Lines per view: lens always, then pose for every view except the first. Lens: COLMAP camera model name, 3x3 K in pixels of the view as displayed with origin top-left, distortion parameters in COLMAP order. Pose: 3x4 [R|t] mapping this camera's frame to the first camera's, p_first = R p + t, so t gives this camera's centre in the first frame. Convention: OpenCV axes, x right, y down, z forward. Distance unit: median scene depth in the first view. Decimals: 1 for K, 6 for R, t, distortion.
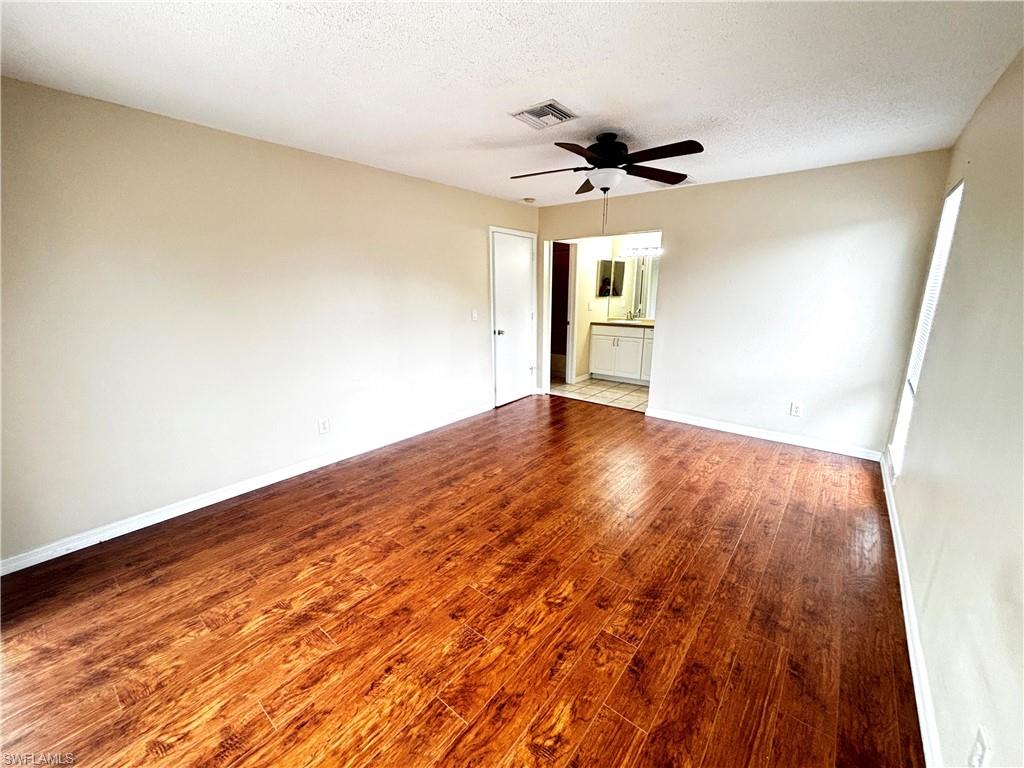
lens RADIAL K [[413.7, 0, 510.0], [0, 413.7, 384.7], [0, 0, 1]] dist [0.000250, 0.001264]
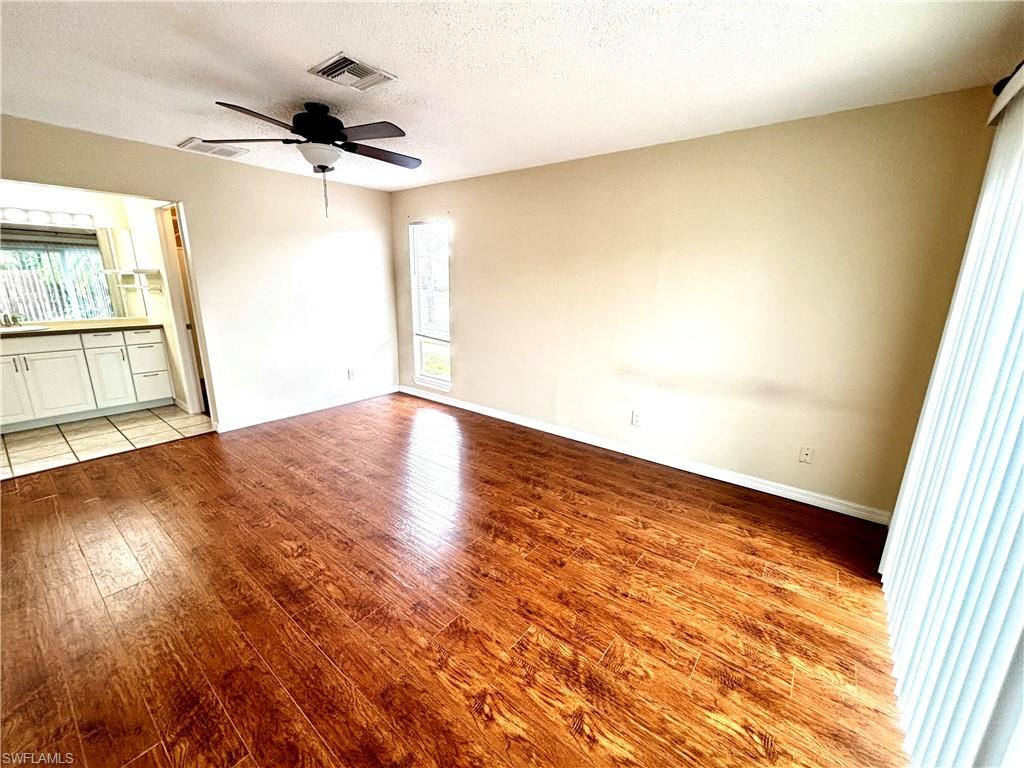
lens RADIAL K [[413.7, 0, 508.6], [0, 413.7, 381.7], [0, 0, 1]] dist [0.000250, 0.001264]
pose [[-0.012771, -0.243173, 0.969899, -1.235741], [0.215025, 0.946617, 0.240167, -0.263297], [-0.976525, 0.211620, 0.040199, 1.071185]]
